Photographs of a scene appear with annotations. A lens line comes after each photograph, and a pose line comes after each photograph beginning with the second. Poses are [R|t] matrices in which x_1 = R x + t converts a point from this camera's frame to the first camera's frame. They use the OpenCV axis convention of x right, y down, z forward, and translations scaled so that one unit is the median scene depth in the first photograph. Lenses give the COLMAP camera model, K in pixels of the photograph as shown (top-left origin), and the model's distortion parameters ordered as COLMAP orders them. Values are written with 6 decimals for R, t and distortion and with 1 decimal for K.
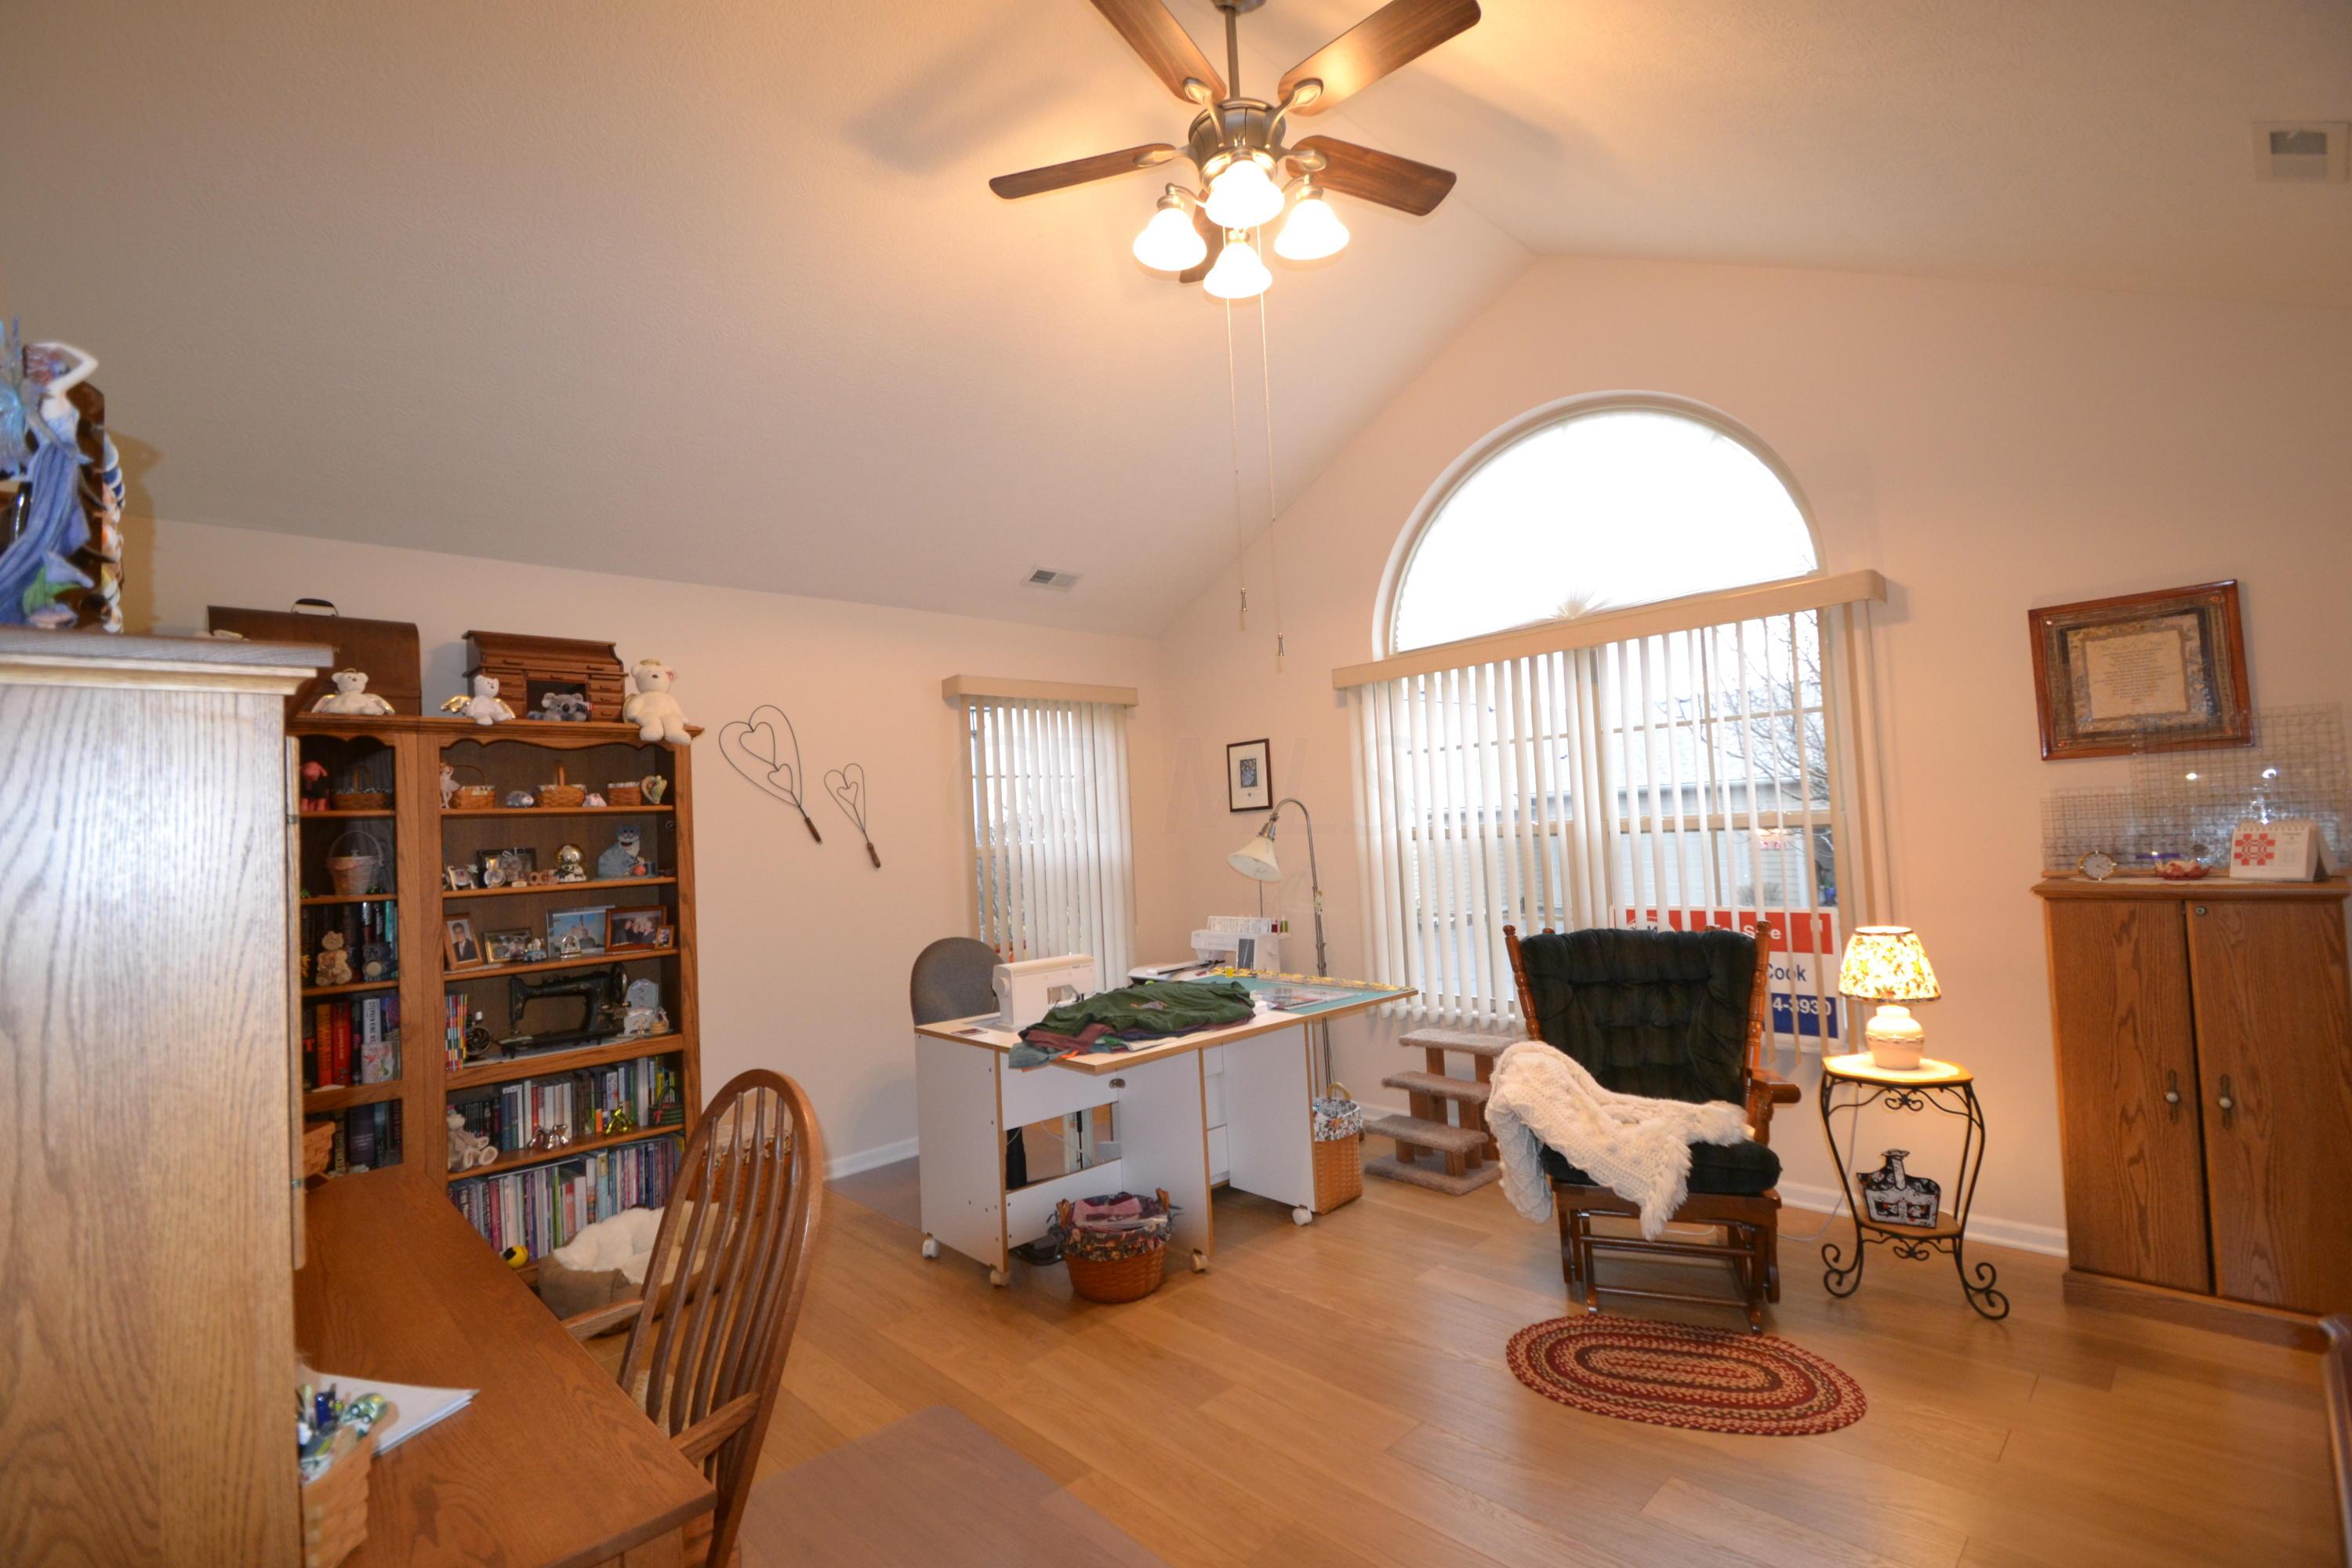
lens RADIAL K [[1041.6, 0, 1140.9], [0, 1041.6, 794.6], [0, 0, 1]] dist [-0.002960, -0.000674]
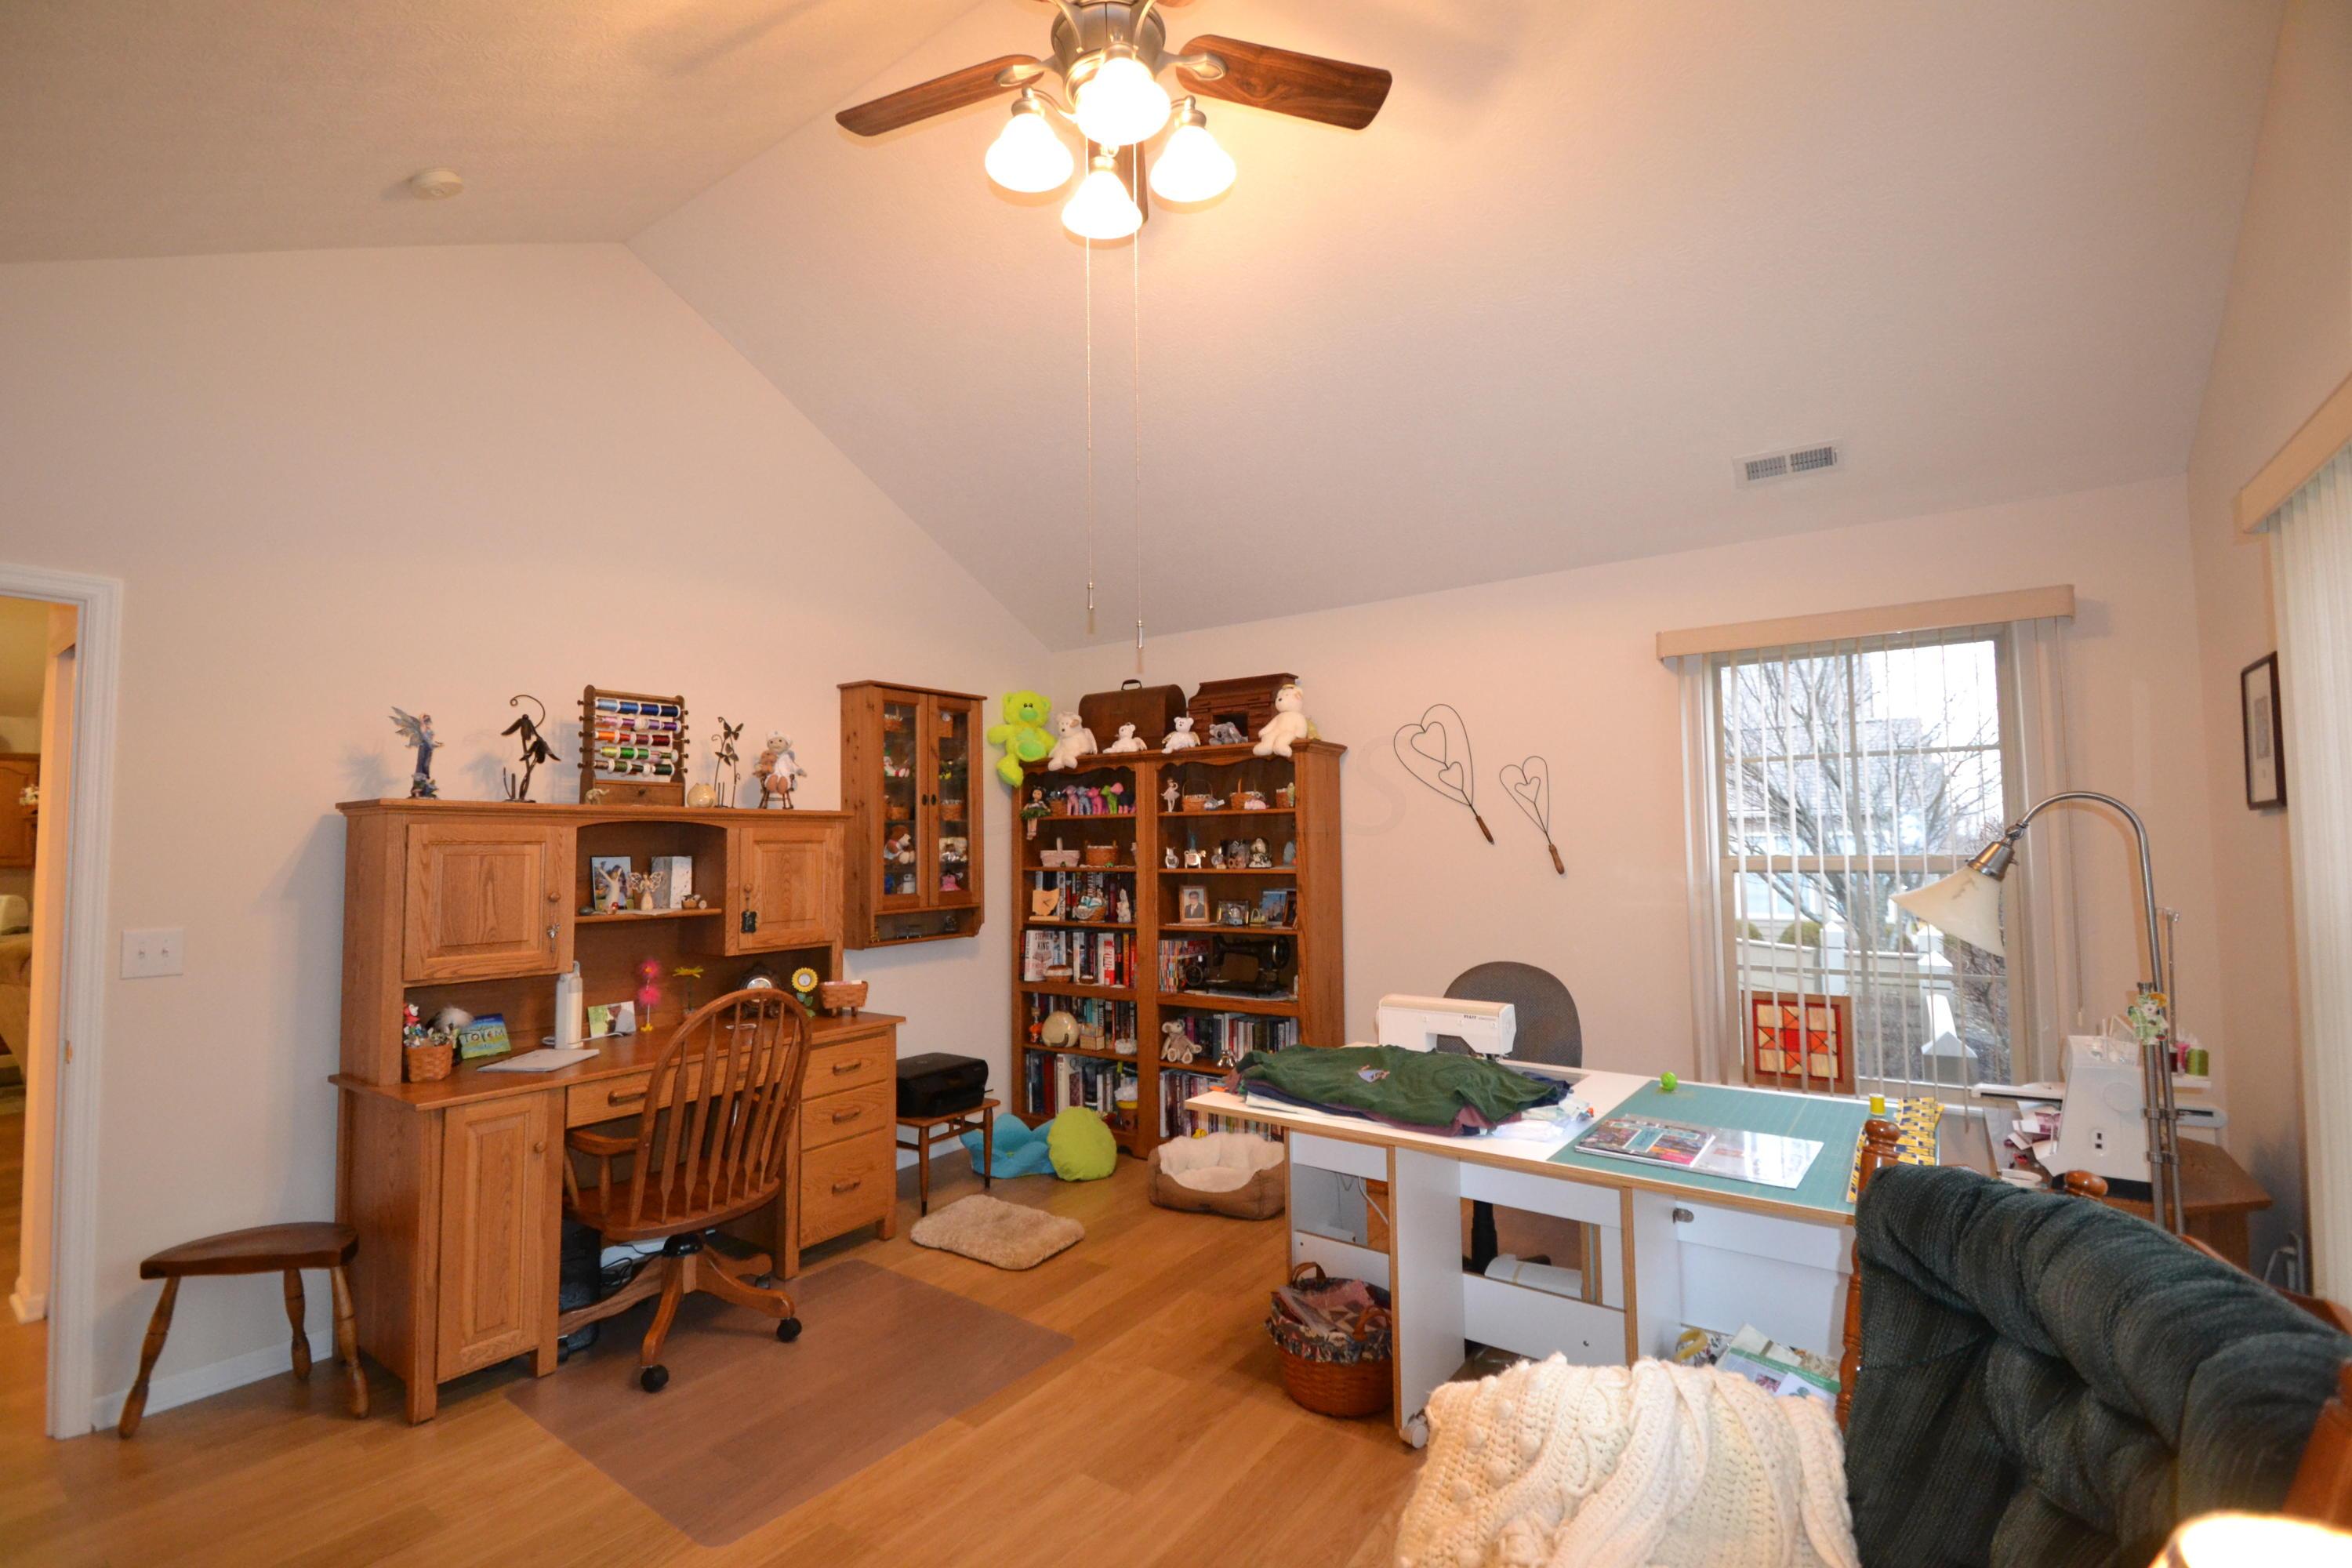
lens RADIAL K [[1041.6, 0, 1140.9], [0, 1041.6, 794.6], [0, 0, 1]] dist [-0.002960, -0.000674]
pose [[0.180225, -0.002345, -0.983623, 0.711230], [0.035466, 0.999362, 0.004116, -0.016404], [0.982986, -0.035627, 0.180193, 0.654215]]
